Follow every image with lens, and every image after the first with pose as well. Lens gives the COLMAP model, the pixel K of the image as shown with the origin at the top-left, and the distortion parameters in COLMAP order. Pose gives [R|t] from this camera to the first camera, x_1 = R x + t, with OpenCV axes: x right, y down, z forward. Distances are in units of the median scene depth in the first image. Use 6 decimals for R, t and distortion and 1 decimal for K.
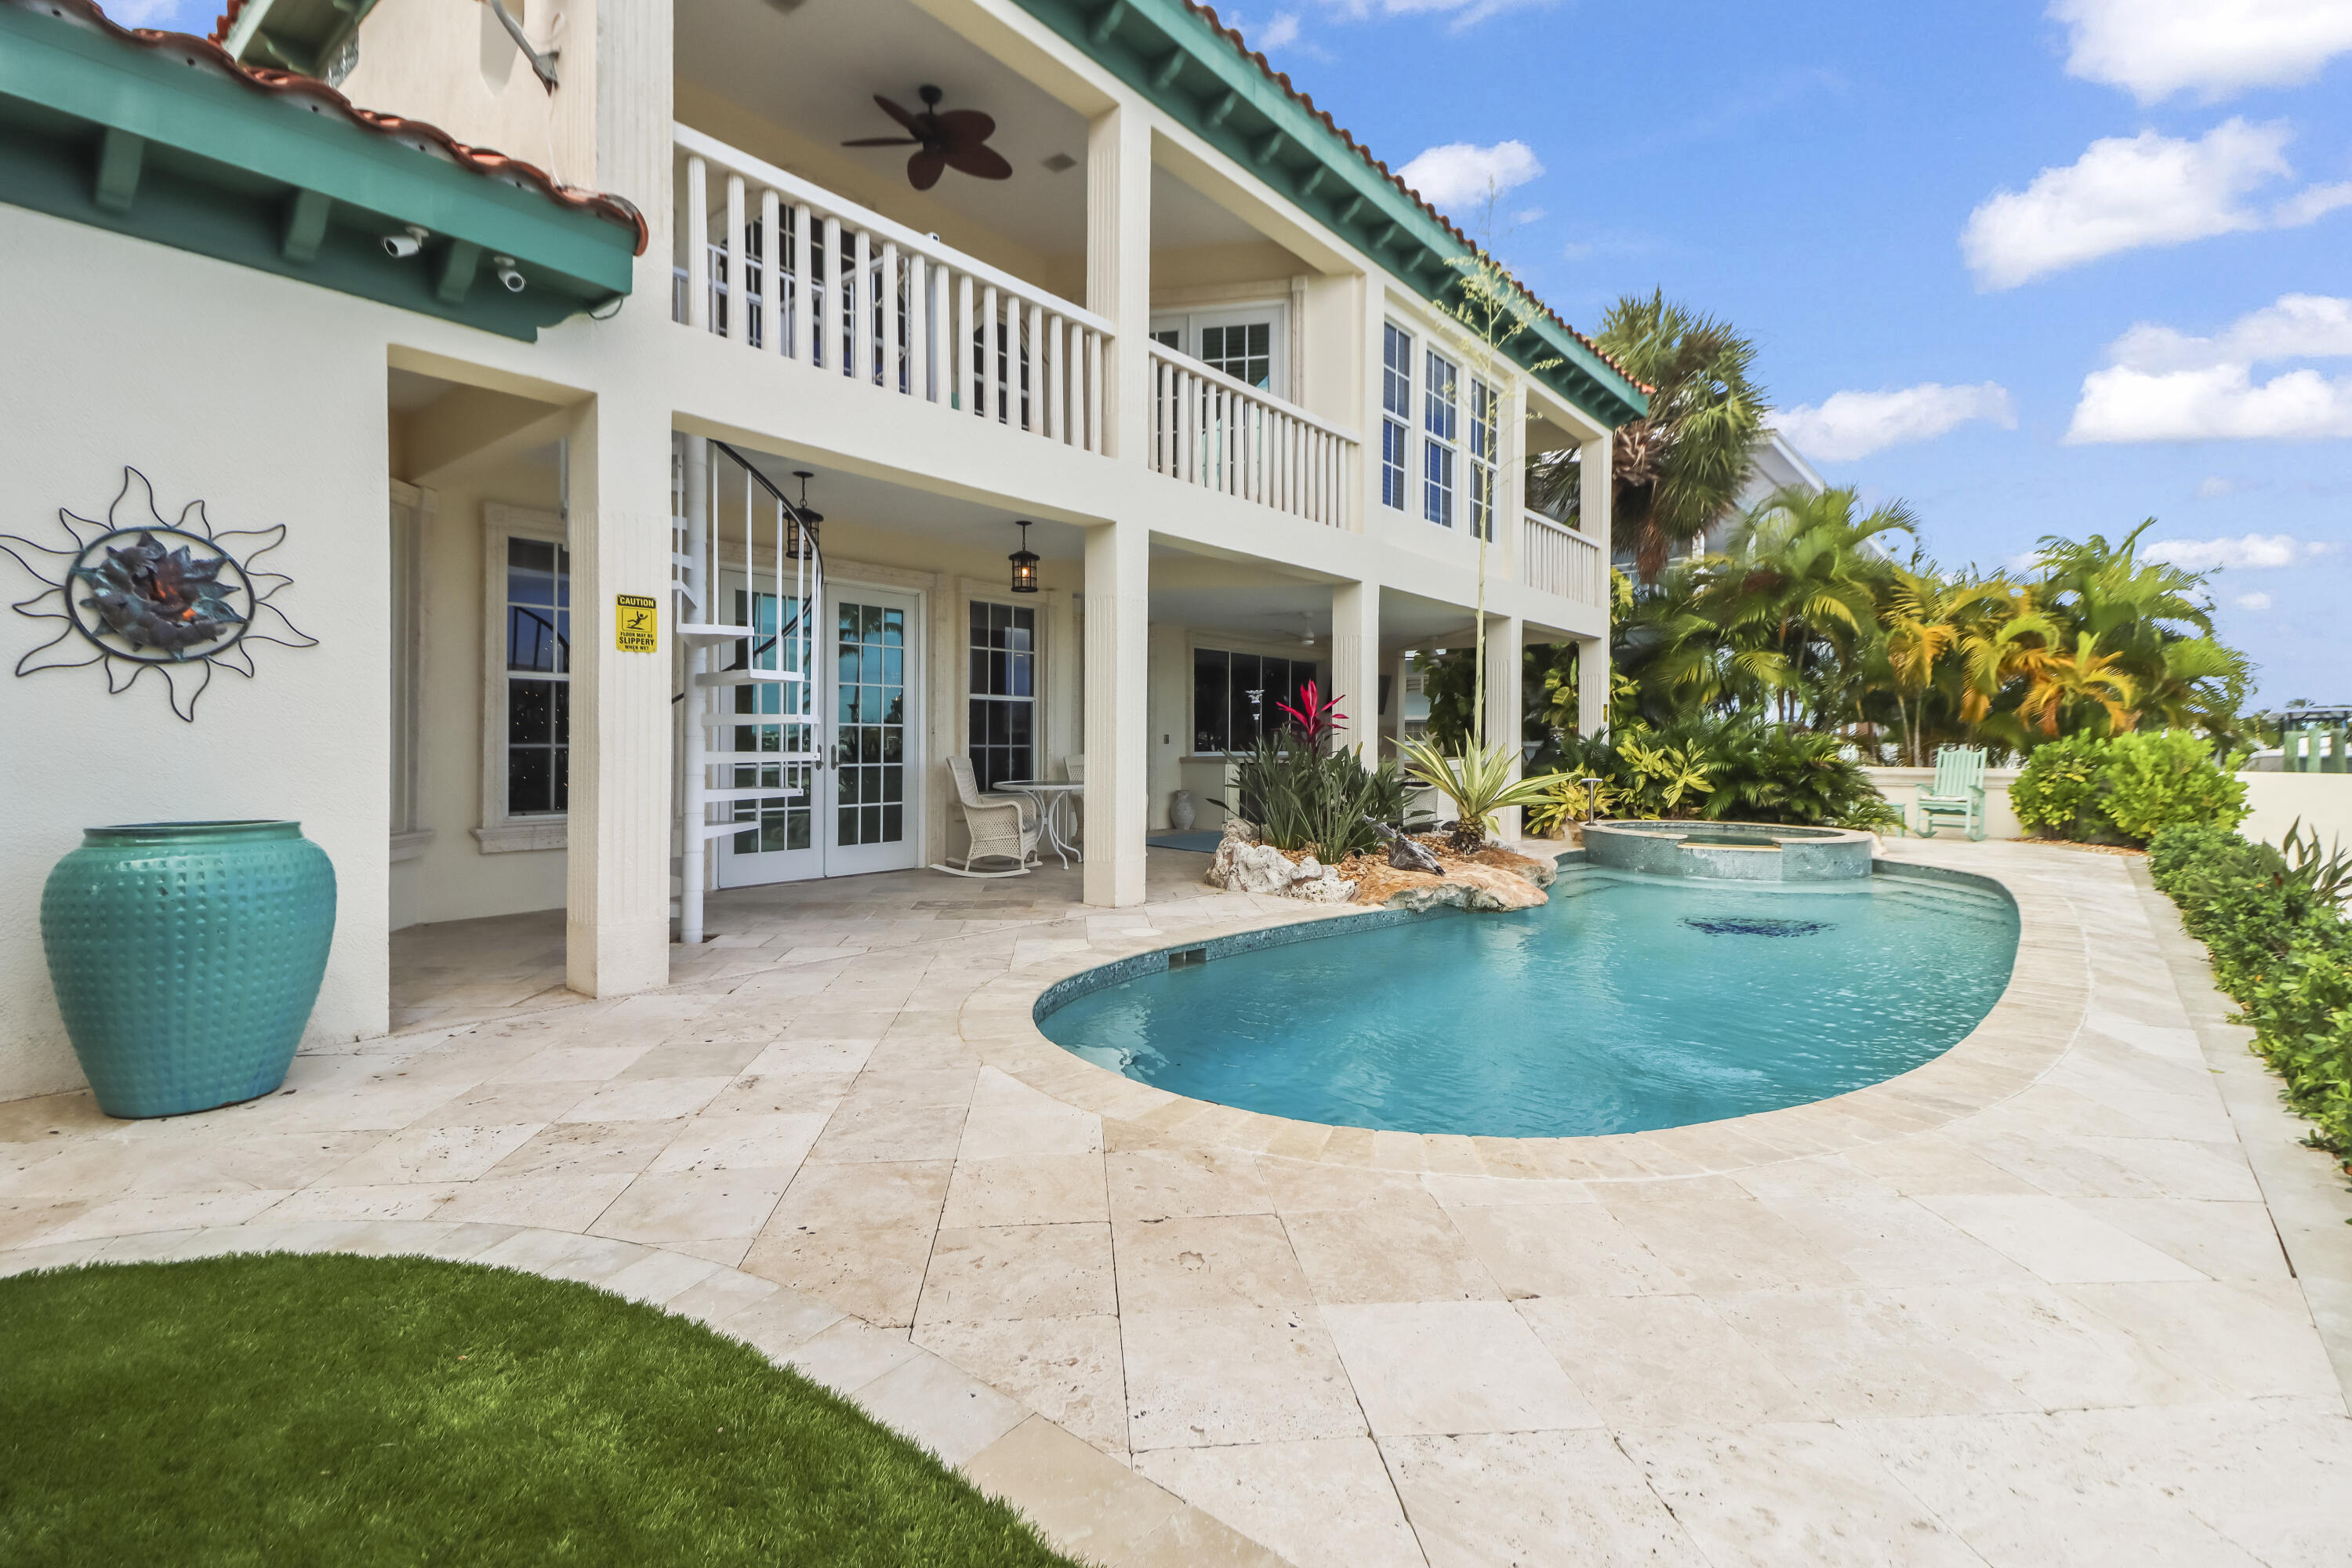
lens RADIAL K [[1078.5, 0, 1163.7], [0, 1078.5, 730.3], [0, 0, 1]] dist [0.055527, -0.026728]
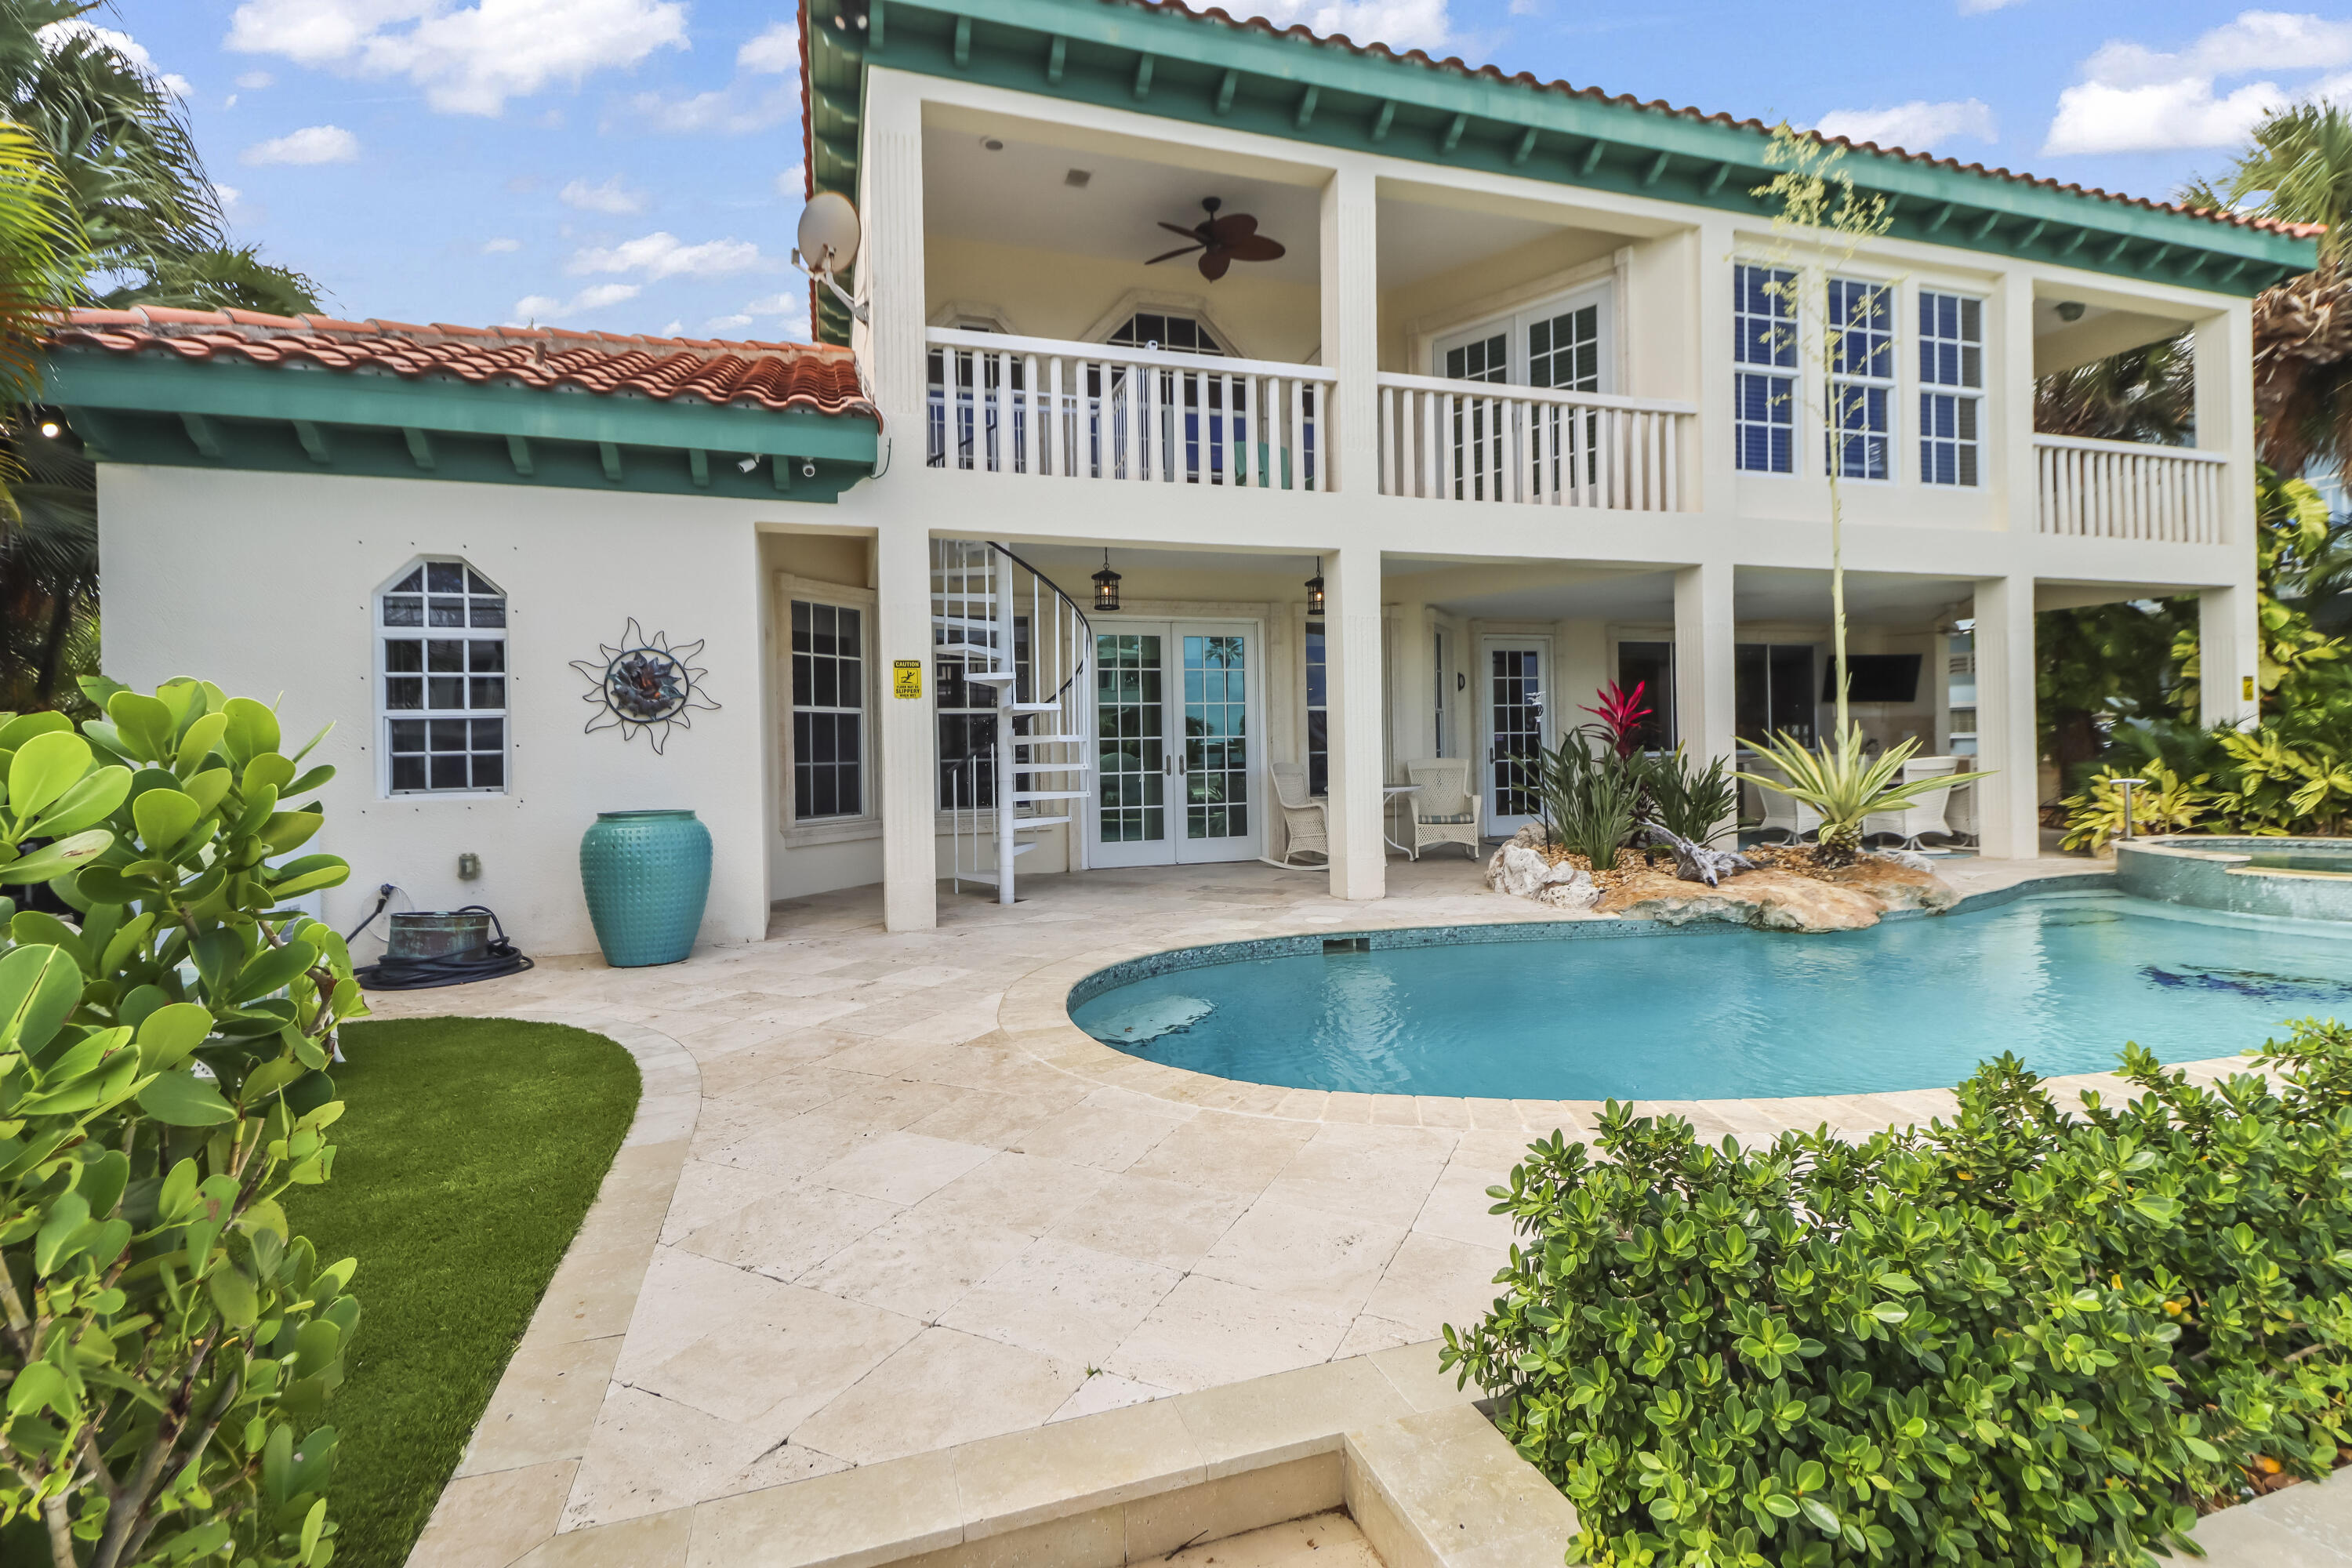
lens RADIAL K [[1076.5, 0, 1175.0], [0, 1076.5, 744.9], [0, 0, 1]] dist [0.055293, -0.025415]
pose [[0.840555, -0.021978, -0.541281, 0.389717], [0.028683, 0.999581, 0.003955, -0.003066], [0.540967, -0.018850, 0.840833, -0.018792]]
